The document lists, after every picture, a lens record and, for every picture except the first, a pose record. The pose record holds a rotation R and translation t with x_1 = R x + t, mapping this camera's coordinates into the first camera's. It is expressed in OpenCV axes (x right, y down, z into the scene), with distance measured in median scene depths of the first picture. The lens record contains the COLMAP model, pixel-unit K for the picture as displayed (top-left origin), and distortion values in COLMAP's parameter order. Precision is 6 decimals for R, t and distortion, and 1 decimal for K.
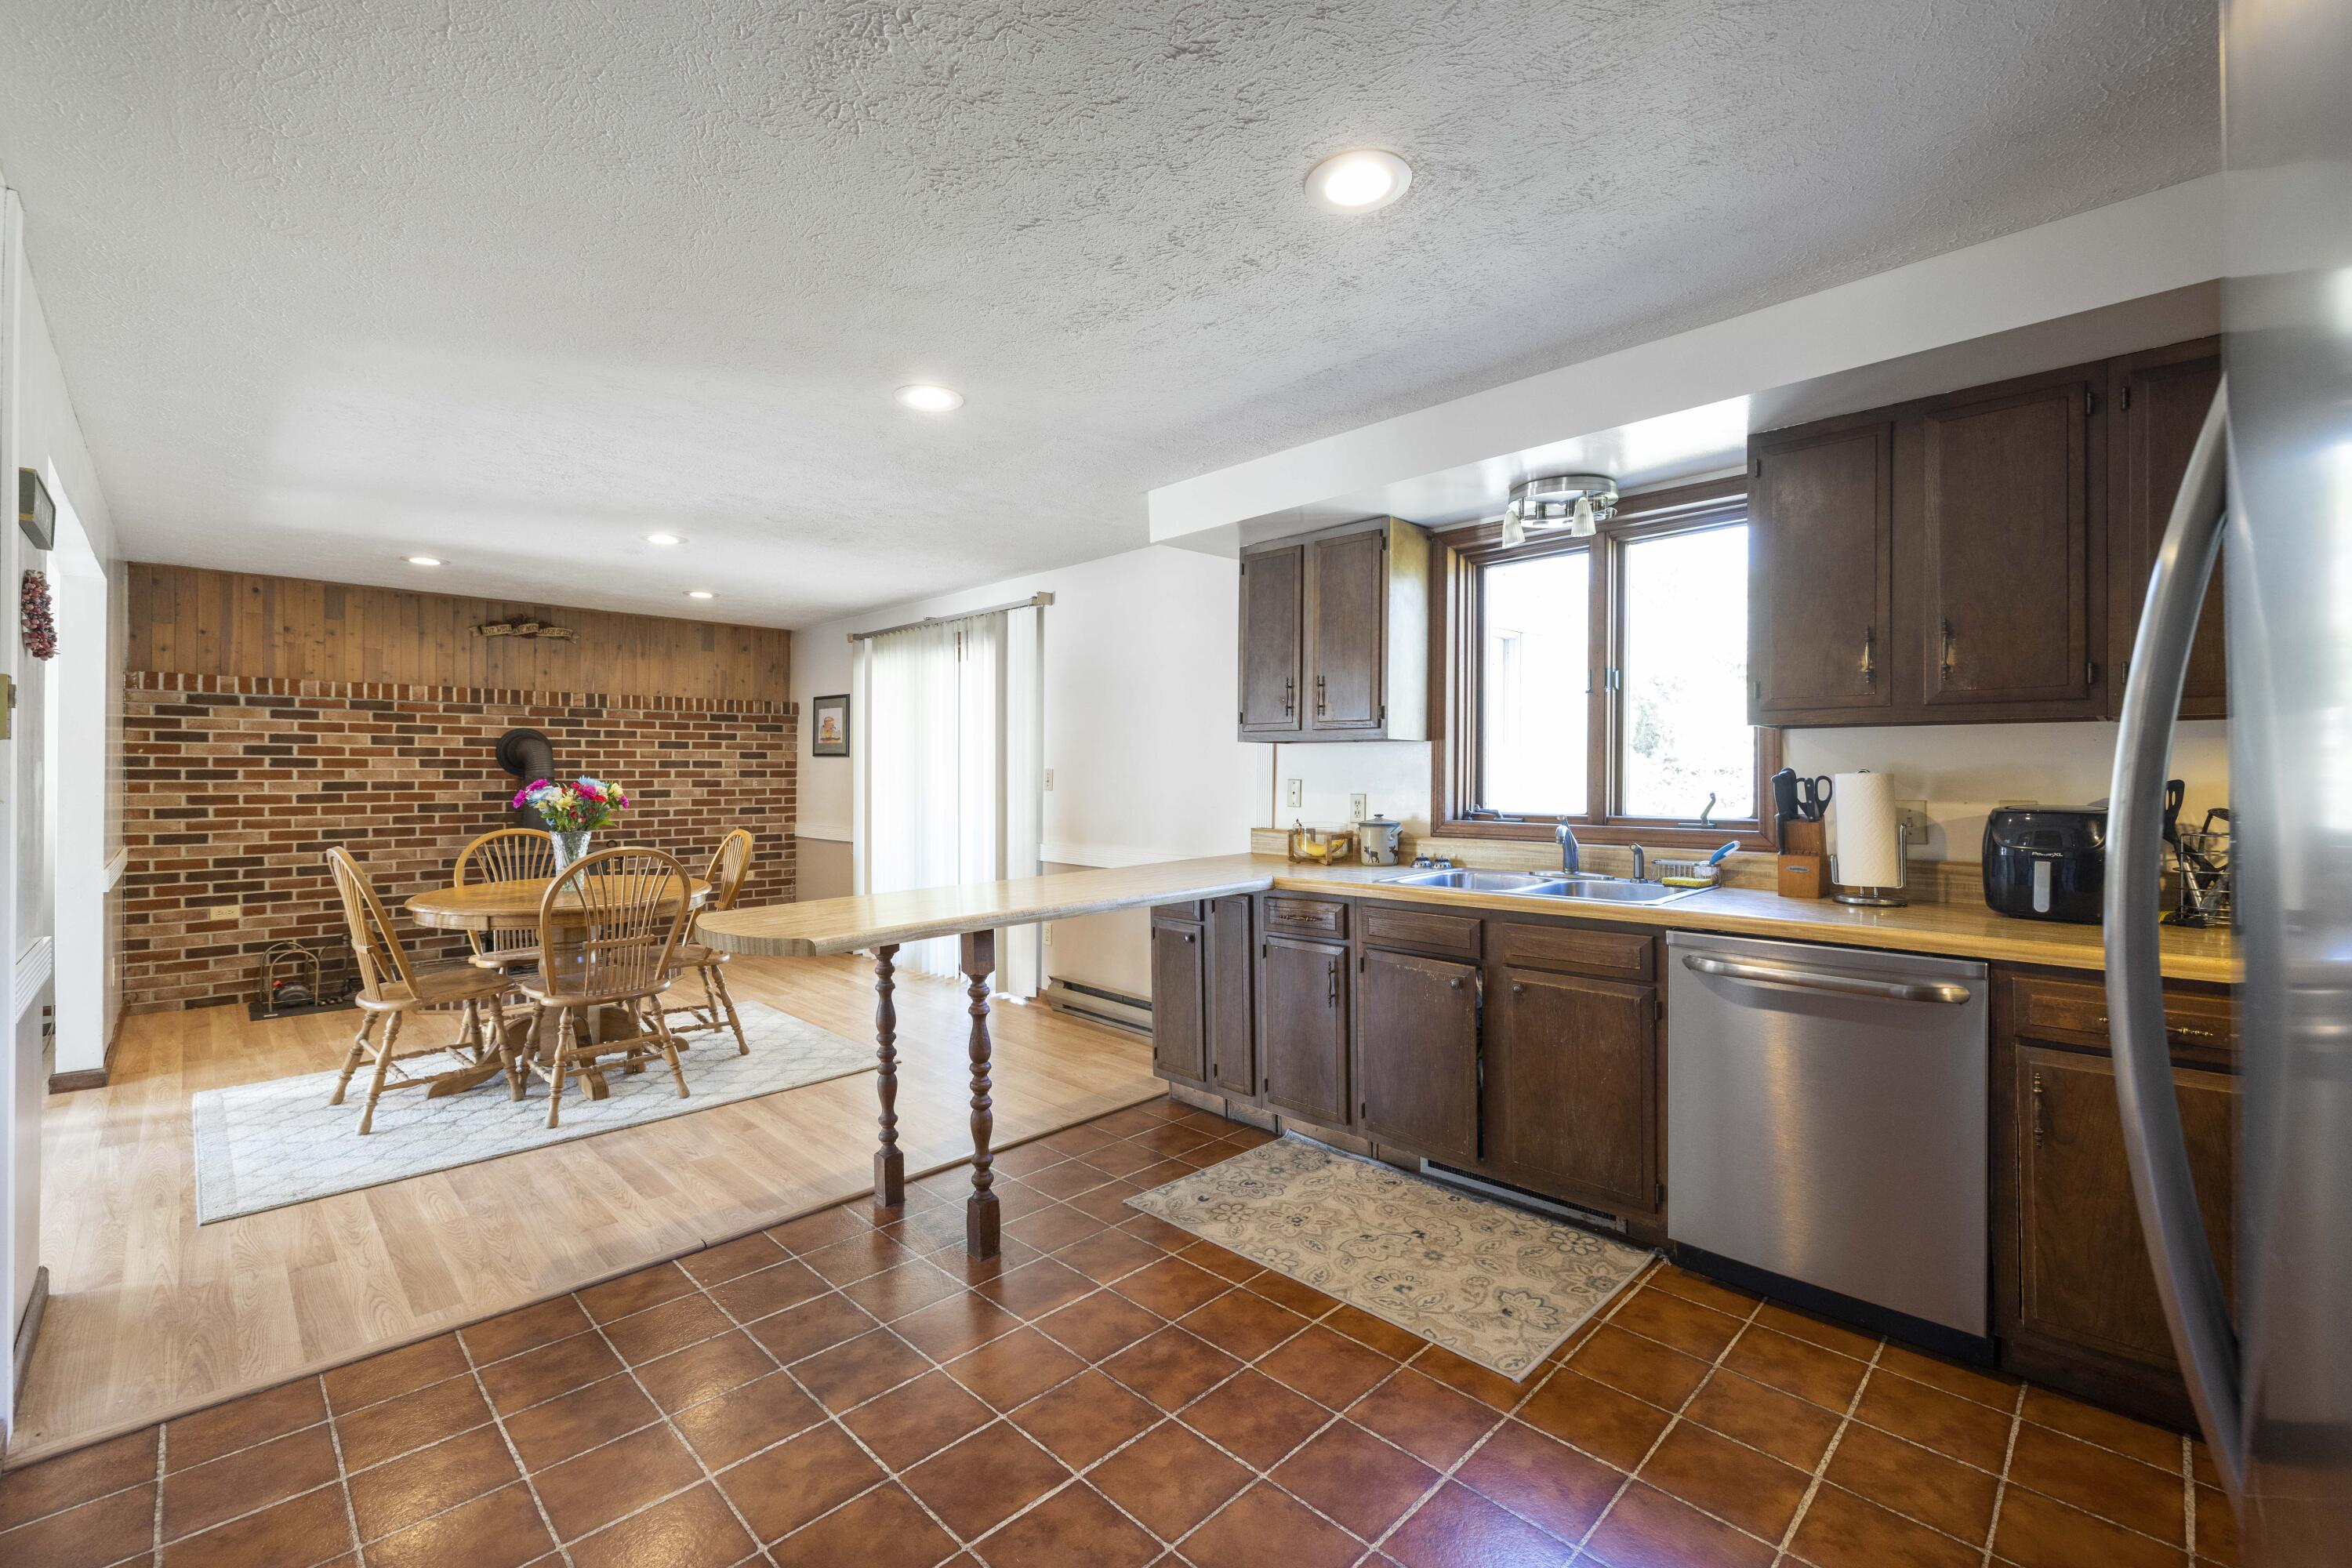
lens RADIAL K [[994.3, 0, 1163.9], [0, 994.3, 777.5], [0, 0, 1]] dist [-0.013778, -0.000236]
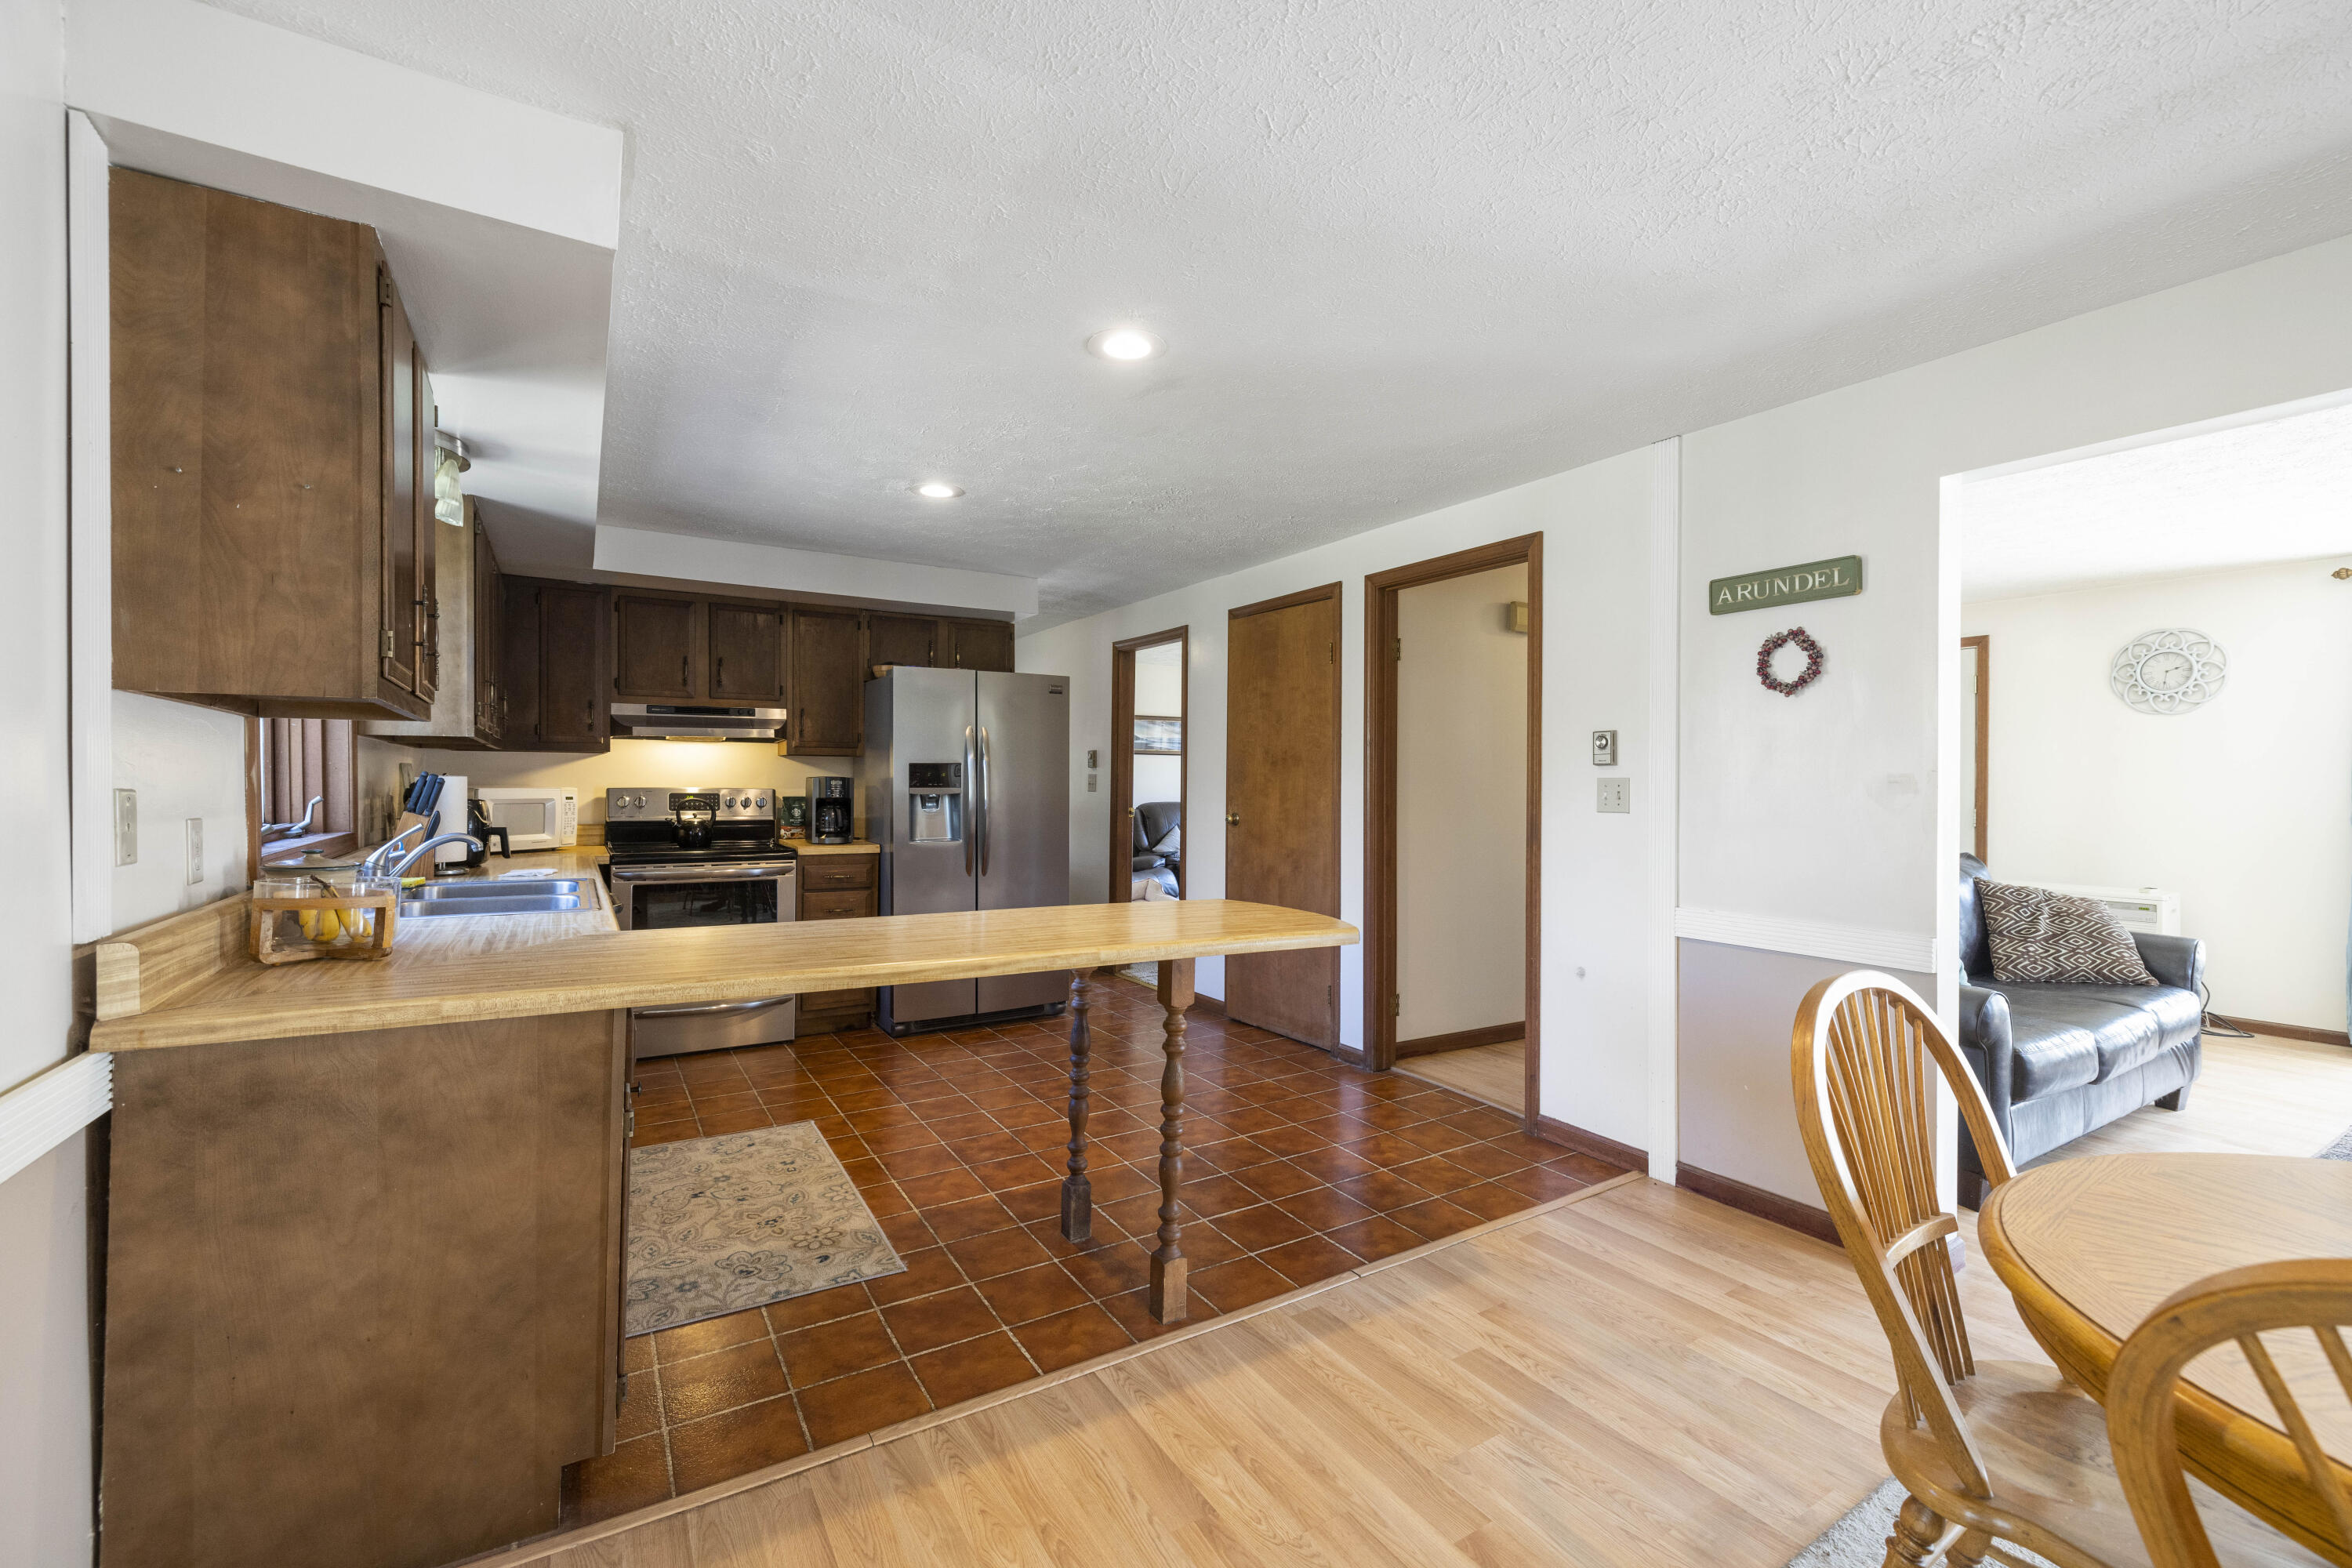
lens RADIAL K [[994.3, 0, 1178.5], [0, 994.3, 784.4], [0, 0, 1]] dist [-0.013778, -0.000236]
pose [[-0.976222, -0.008010, 0.216626, -0.511490], [-0.006676, 0.999954, 0.006887, -0.008907], [-0.216671, 0.005277, -0.976230, 1.996168]]
